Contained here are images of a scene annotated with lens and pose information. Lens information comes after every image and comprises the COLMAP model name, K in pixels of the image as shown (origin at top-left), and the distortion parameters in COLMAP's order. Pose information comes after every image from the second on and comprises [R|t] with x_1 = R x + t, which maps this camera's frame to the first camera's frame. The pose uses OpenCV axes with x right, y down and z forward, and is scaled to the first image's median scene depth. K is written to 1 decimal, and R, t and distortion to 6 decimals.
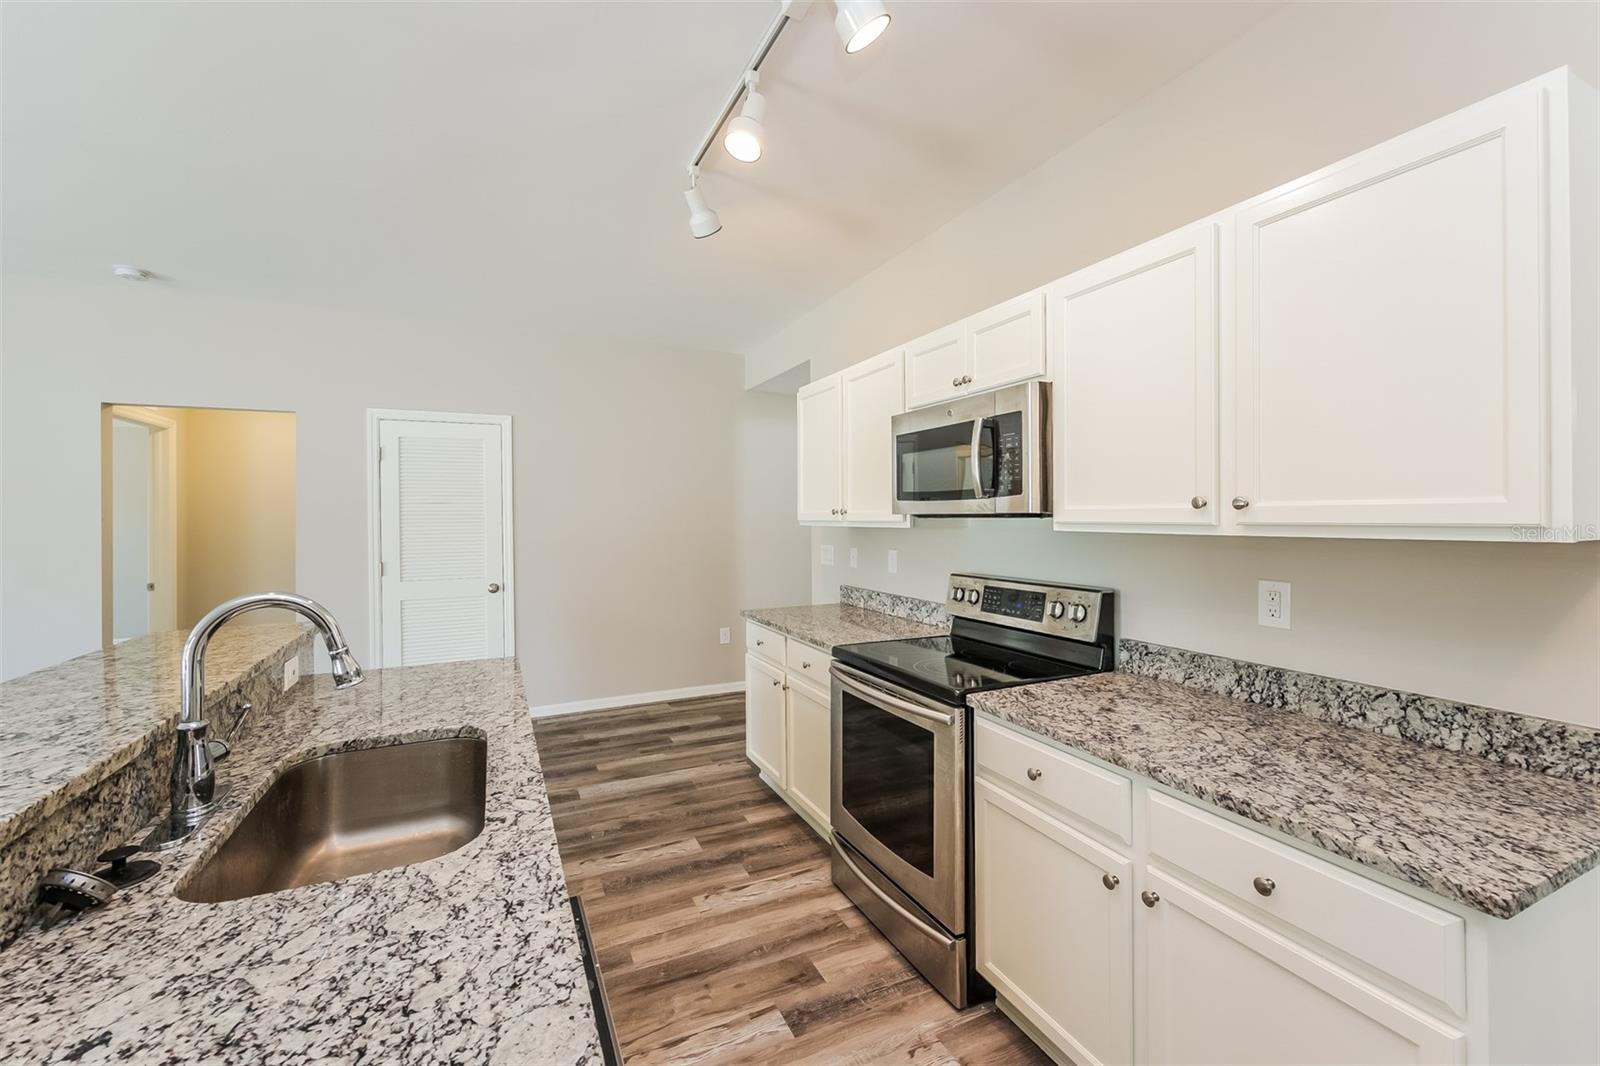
lens RADIAL K [[659.4, 0, 801.5], [0, 659.4, 515.5], [0, 0, 1]] dist [-0.000650, -0.000074]
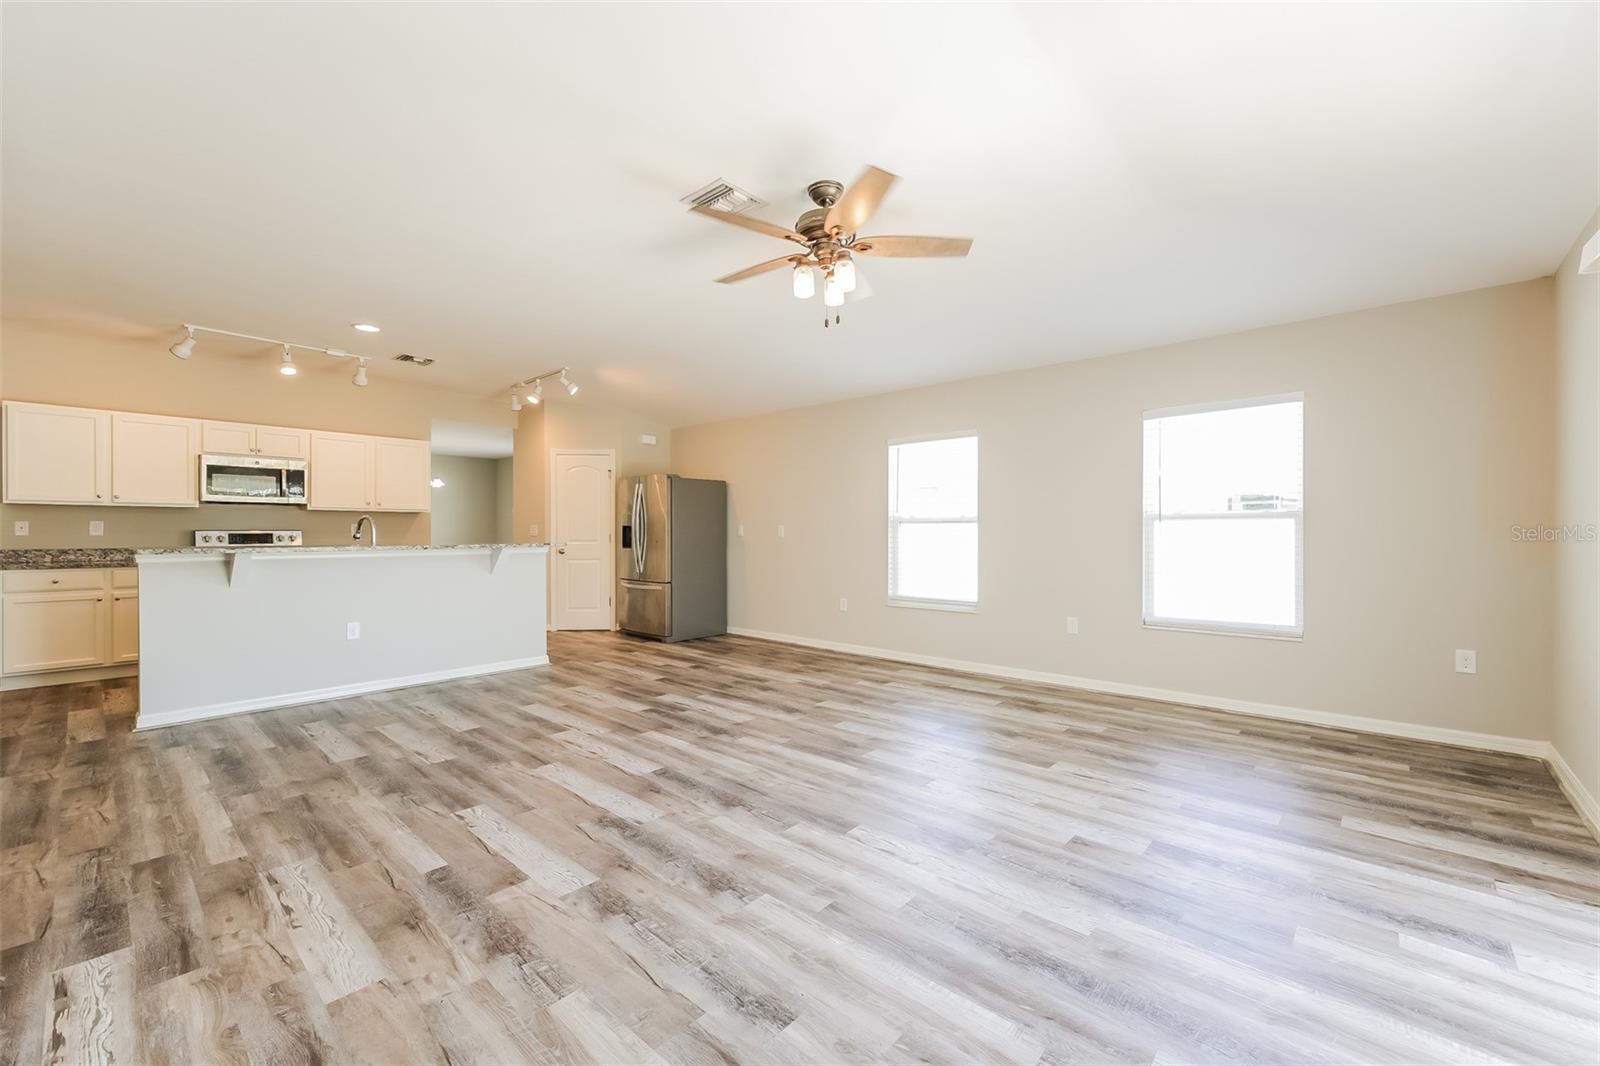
lens RADIAL K [[657.6, 0, 807.8], [0, 657.6, 533.1], [0, 0, 1]] dist [-0.000606, -0.000169]
pose [[-0.390562, 0.004962, 0.920563, -2.445472], [0.001160, 0.999987, -0.004898, 0.110137], [-0.920576, -0.000845, -0.390563, 0.029745]]
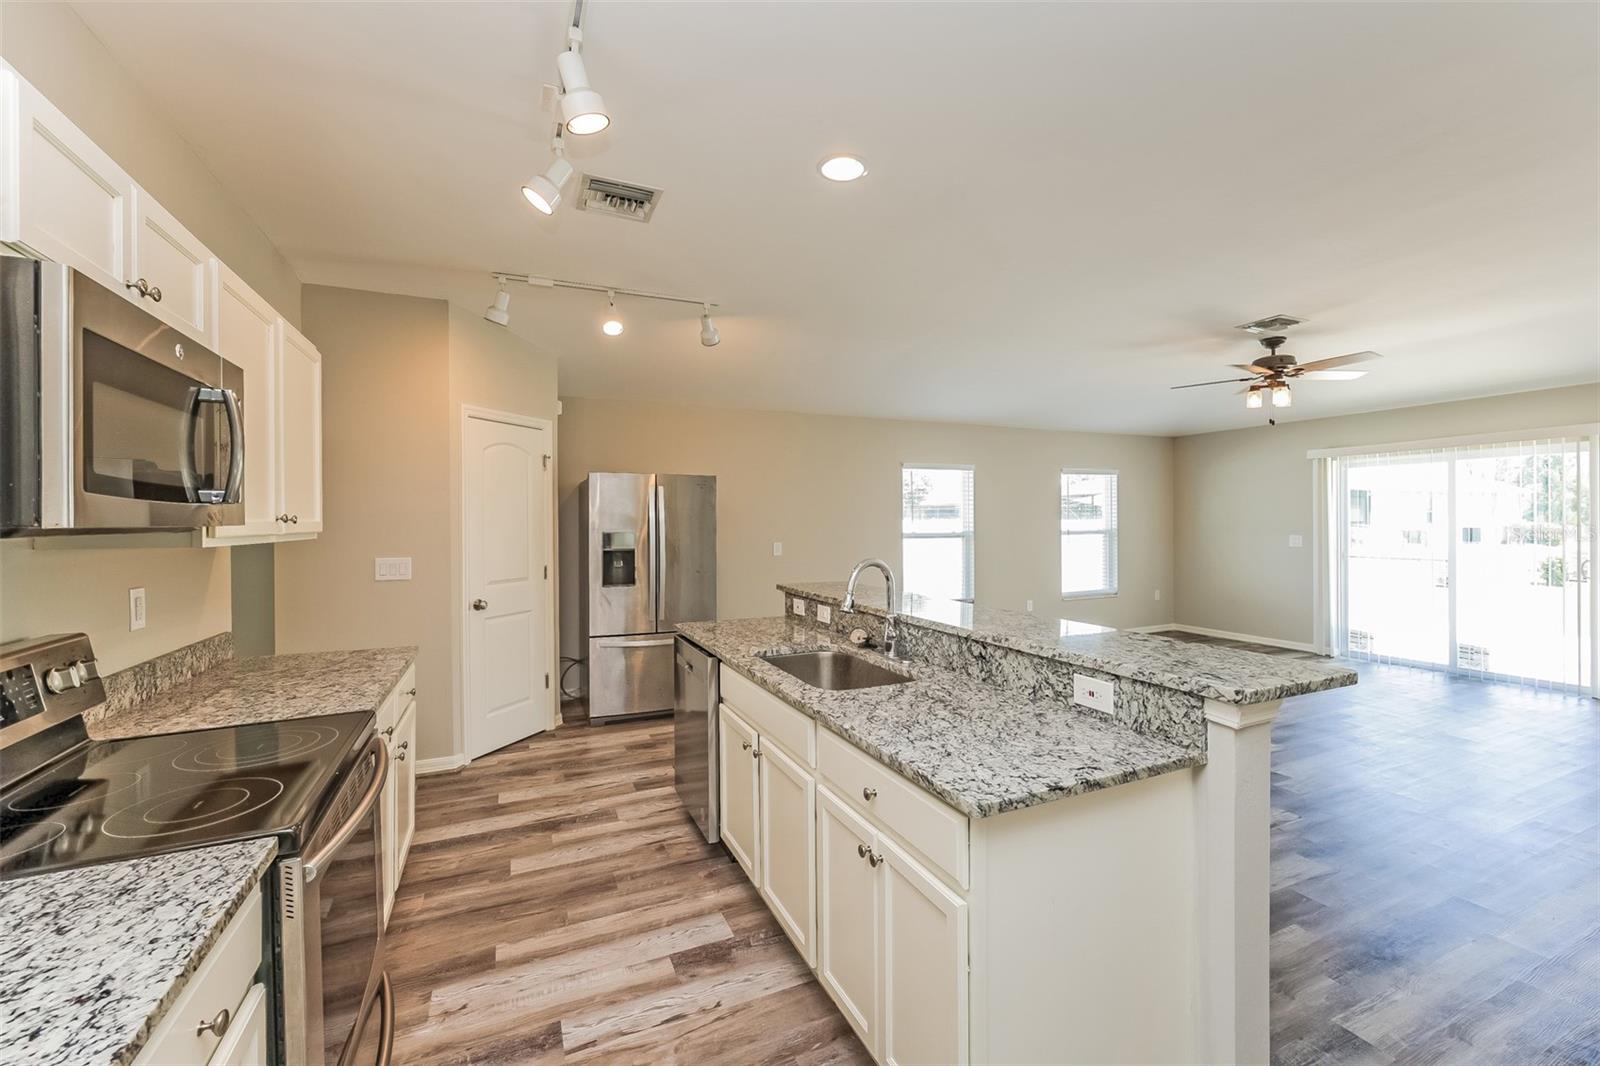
lens RADIAL K [[657.6, 0, 807.8], [0, 657.6, 533.1], [0, 0, 1]] dist [-0.000606, -0.000169]
pose [[-0.999796, 0.013175, 0.015310, -0.277732], [0.013469, 0.999723, 0.019275, -0.000894], [-0.015052, 0.019478, -0.999697, 1.307998]]
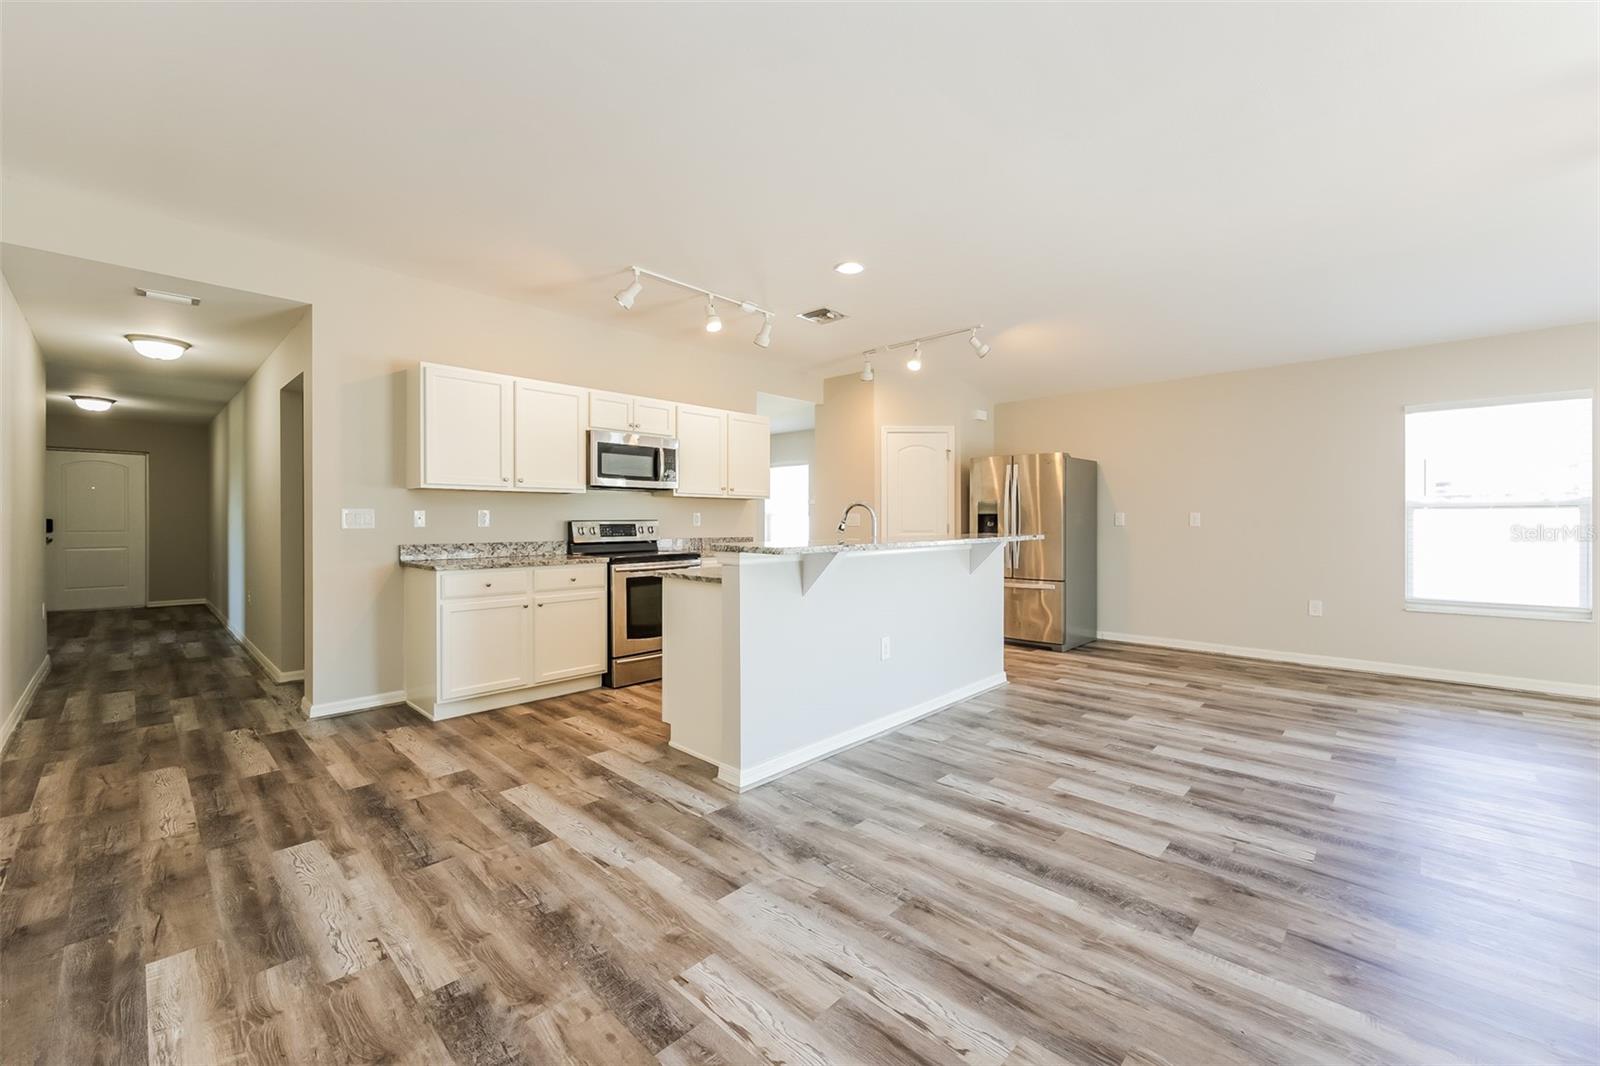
lens RADIAL K [[647.2, 0, 800.4], [0, 647.2, 526.3], [0, 0, 1]] dist [0.001046, 0.000044]
pose [[-0.358820, 0.000876, 0.933406, -1.606847], [0.004074, 0.999992, 0.000628, 0.105252], [-0.933398, 0.004028, -0.358820, 1.052494]]
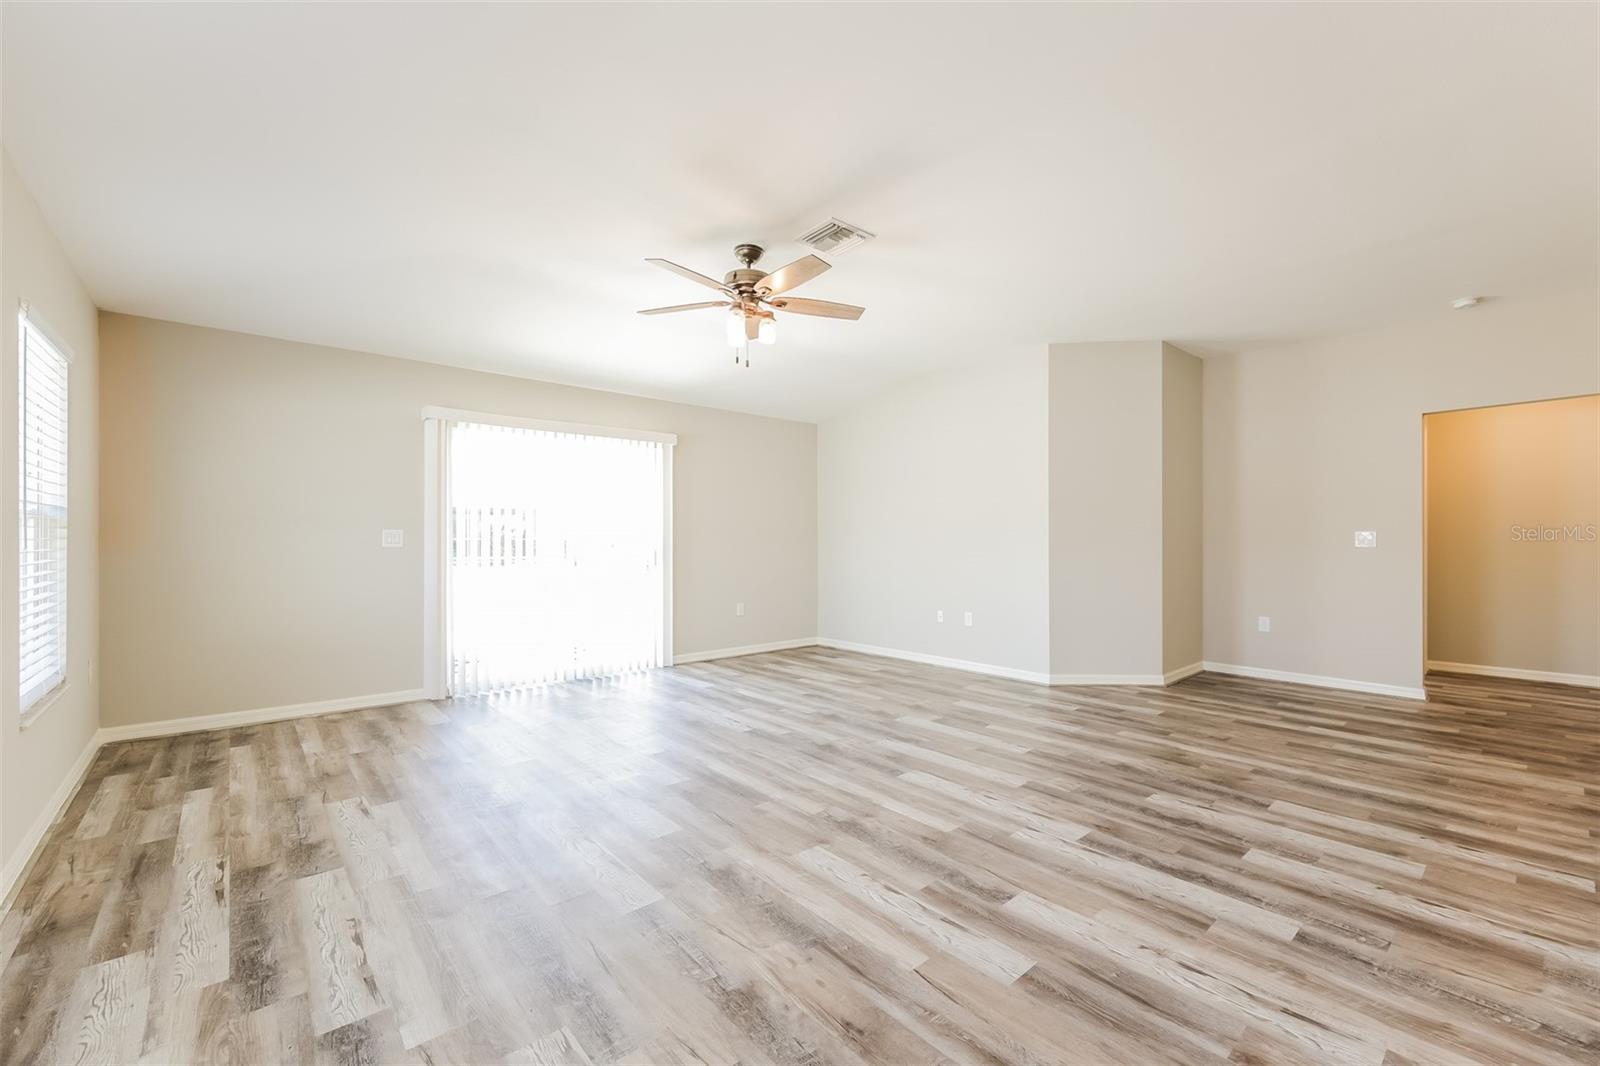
lens RADIAL K [[657.6, 0, 807.8], [0, 657.6, 533.1], [0, 0, 1]] dist [-0.000606, -0.000169]
pose [[0.274454, -0.000810, -0.961600, -0.214607], [0.001466, 0.999999, -0.000424, 0.091474], [0.961599, -0.001293, 0.274455, -0.653009]]
